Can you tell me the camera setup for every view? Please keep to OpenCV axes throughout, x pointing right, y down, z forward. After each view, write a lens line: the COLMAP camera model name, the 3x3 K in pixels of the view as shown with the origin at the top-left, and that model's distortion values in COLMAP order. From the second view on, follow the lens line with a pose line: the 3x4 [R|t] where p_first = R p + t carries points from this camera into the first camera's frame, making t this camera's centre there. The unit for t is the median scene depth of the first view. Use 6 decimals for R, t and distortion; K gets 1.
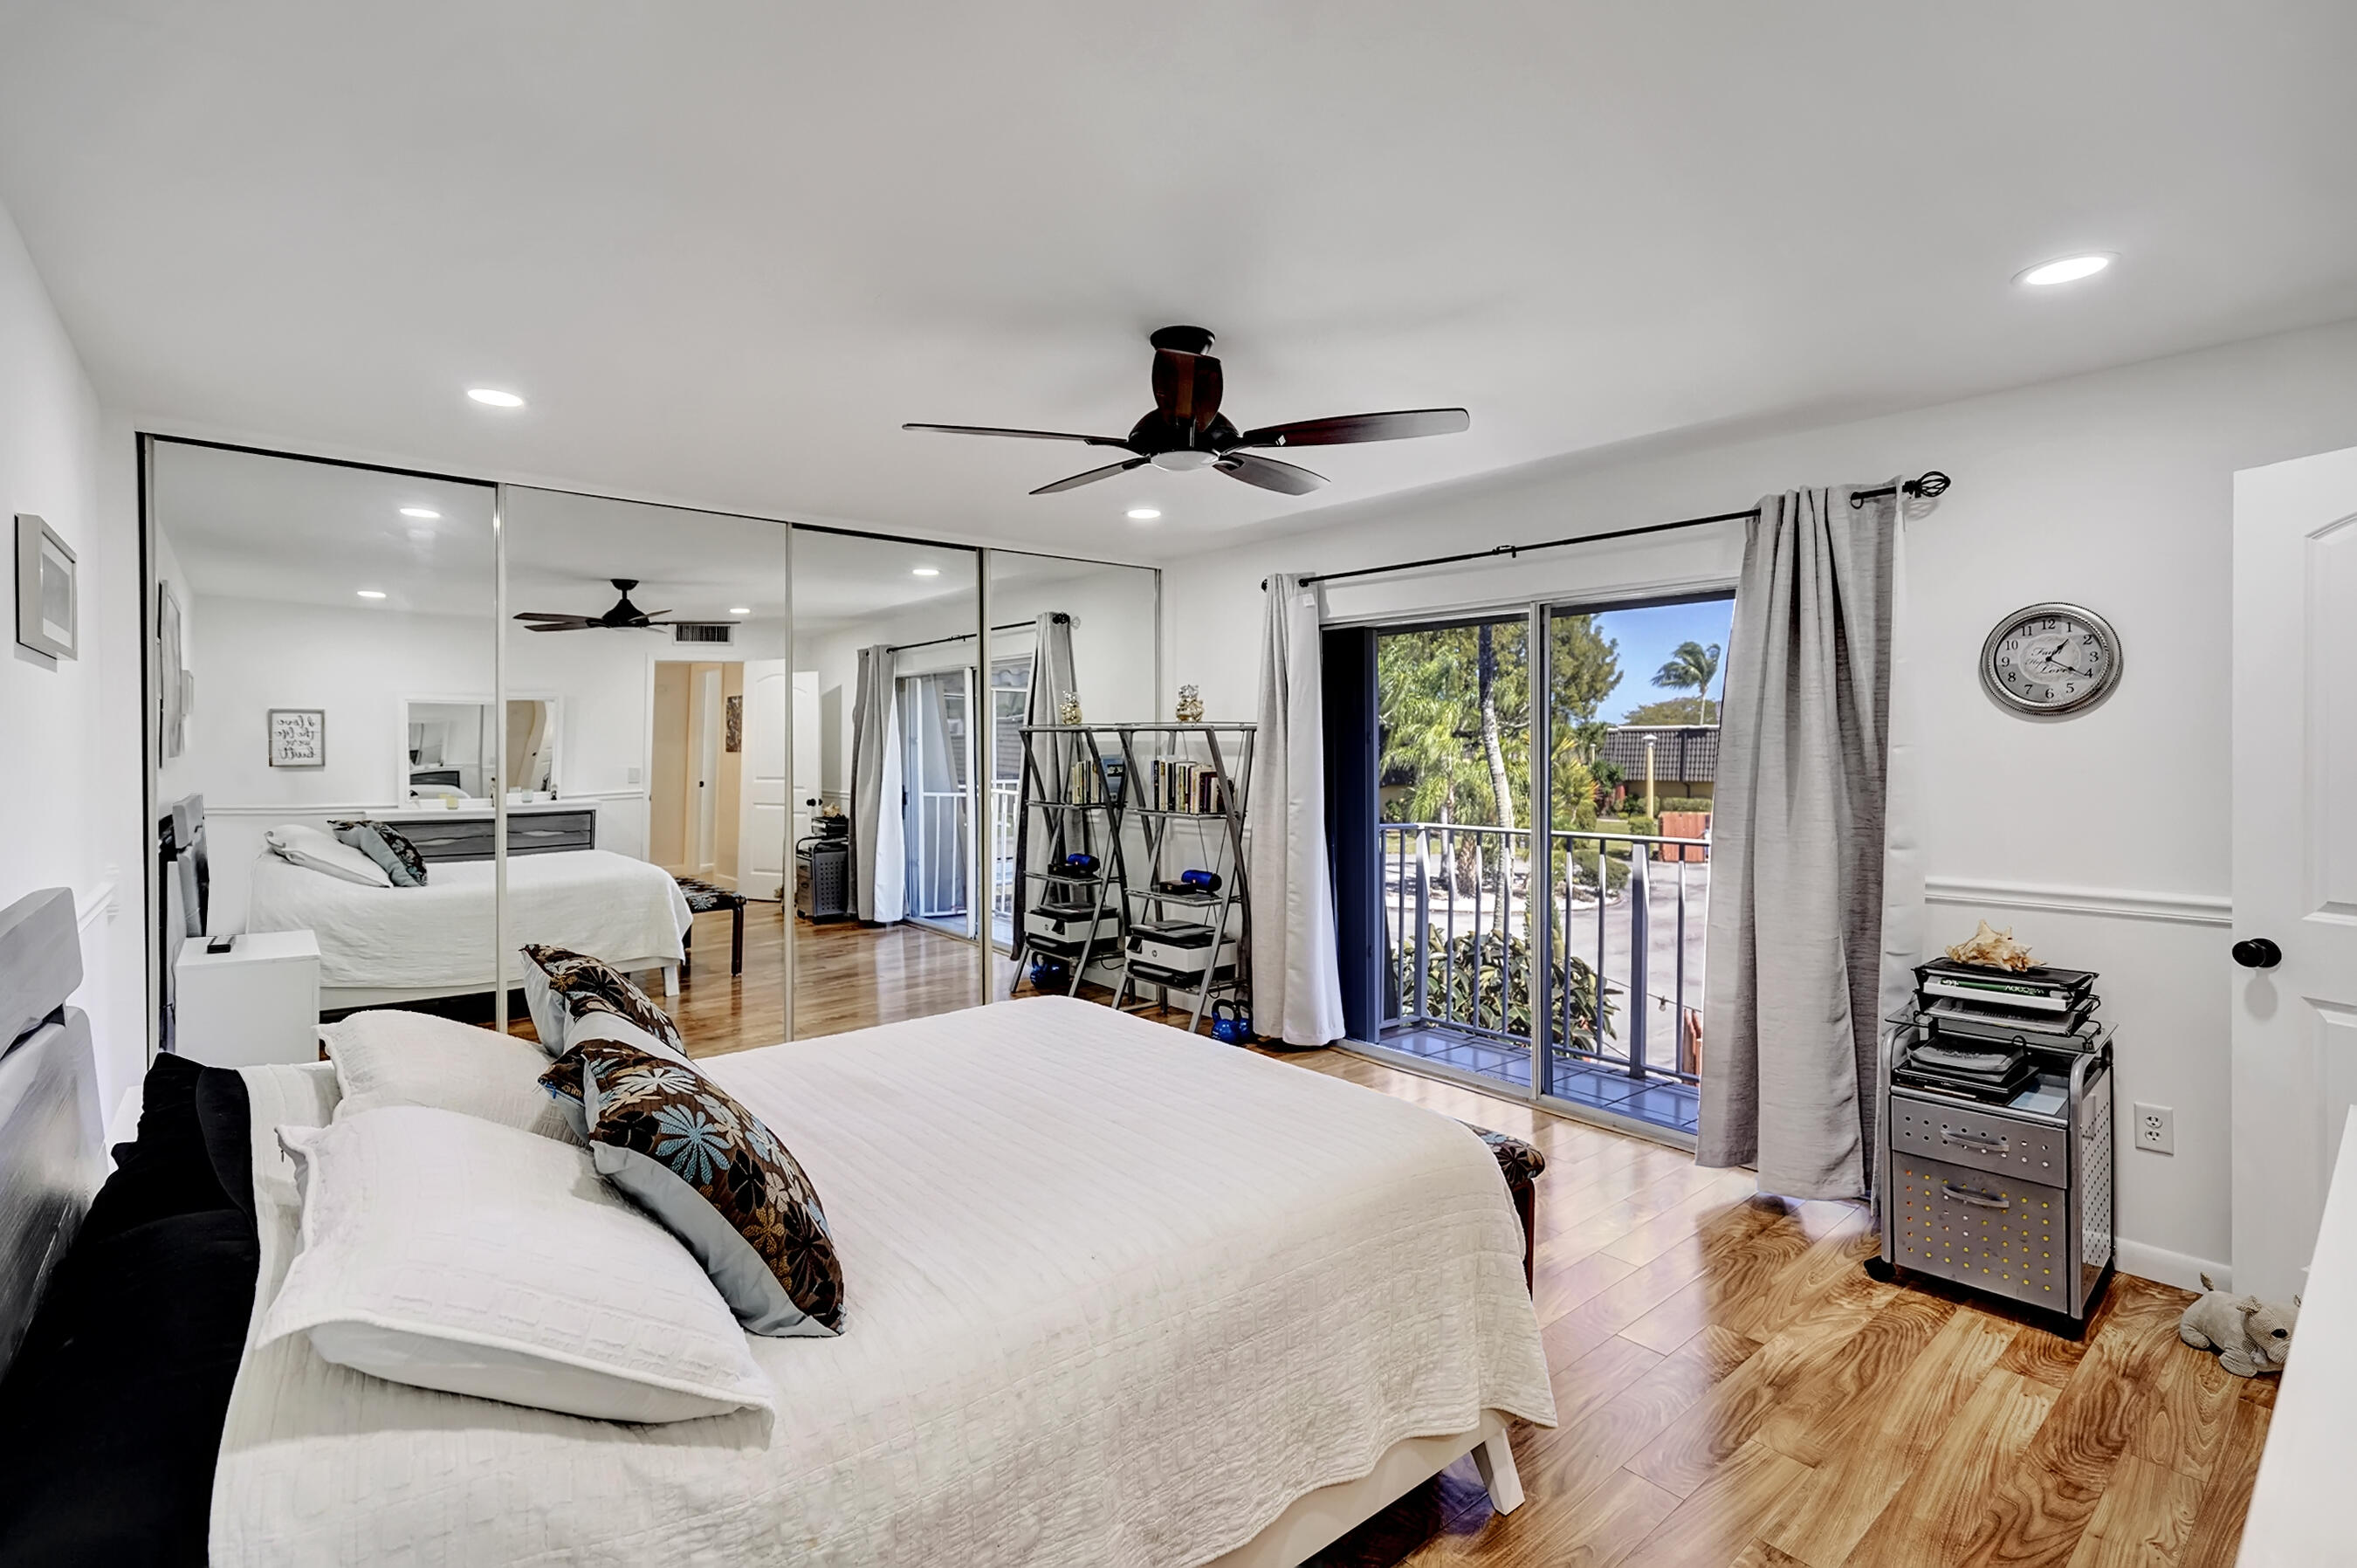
lens RADIAL K [[1077.3, 0, 1157.8], [0, 1077.3, 769.5], [0, 0, 1]] dist [0.002741, 0.000279]
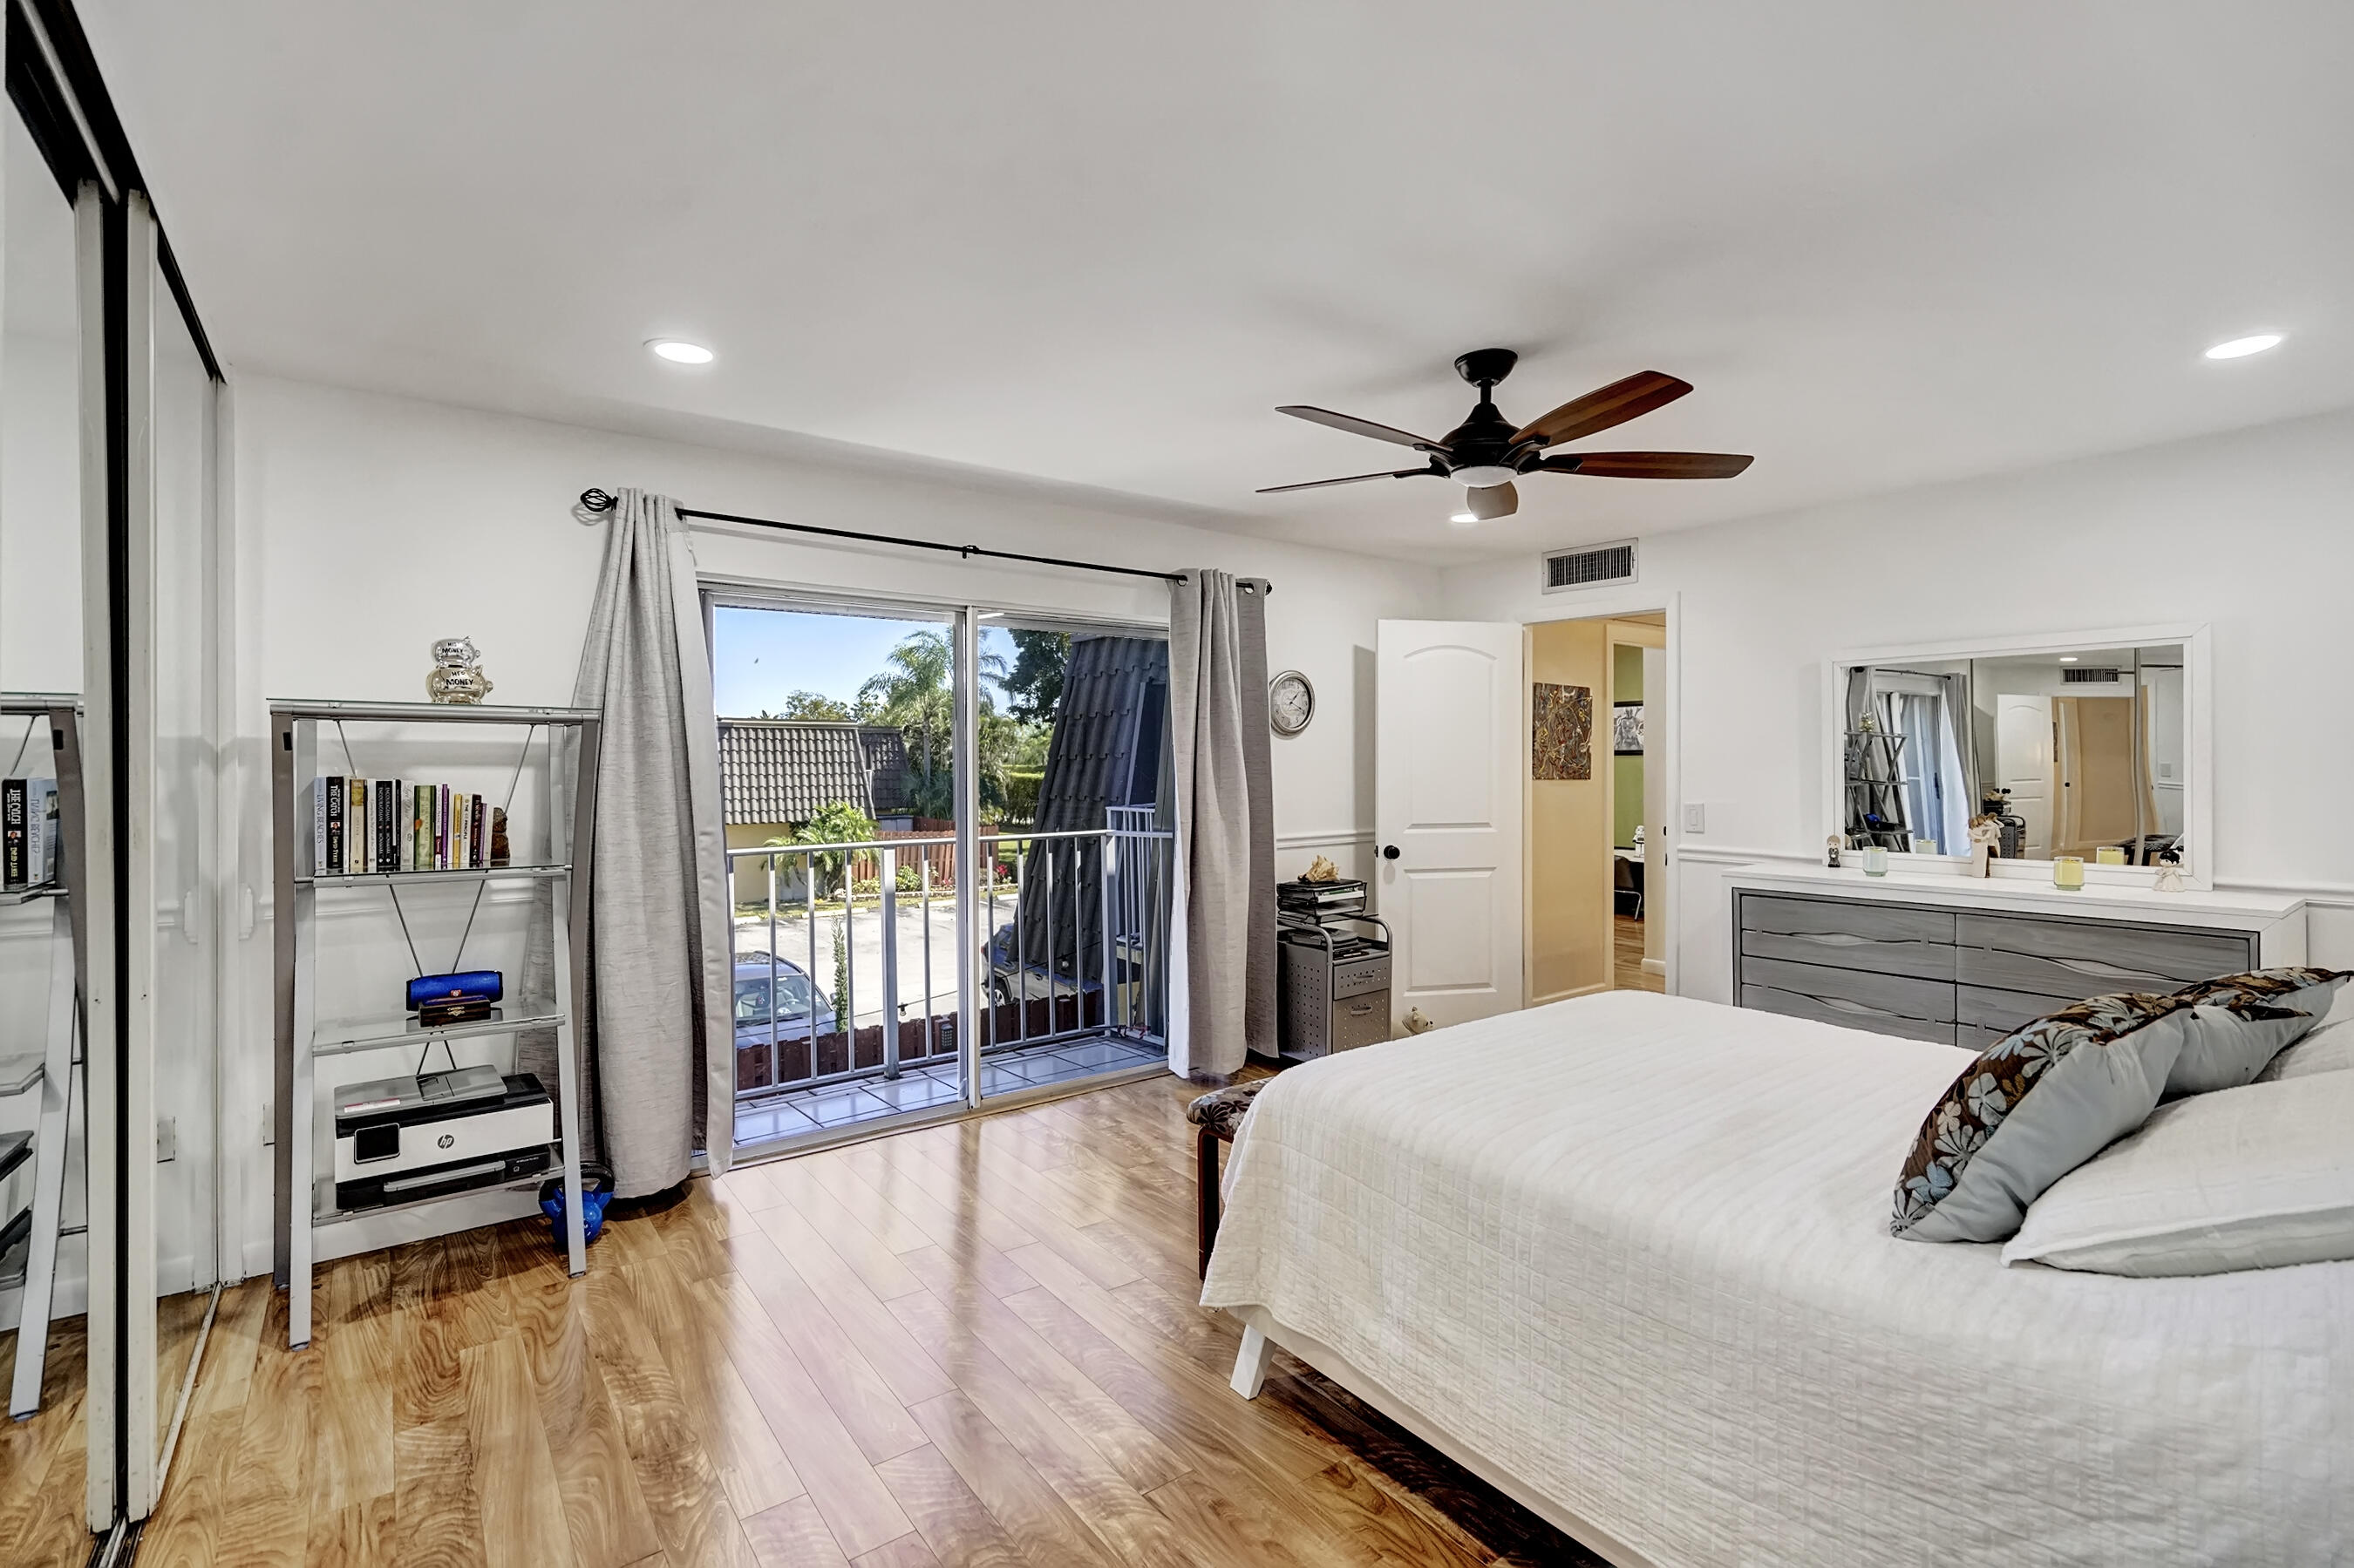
lens RADIAL K [[1075.7, 0, 1156.3], [0, 1075.7, 769.5], [0, 0, 1]] dist [0.002741, 0.000279]
pose [[0.057407, -0.020184, 0.998147, -0.812139], [0.013354, 0.999722, 0.019448, -0.028171], [-0.998262, 0.012212, 0.057661, 0.991991]]
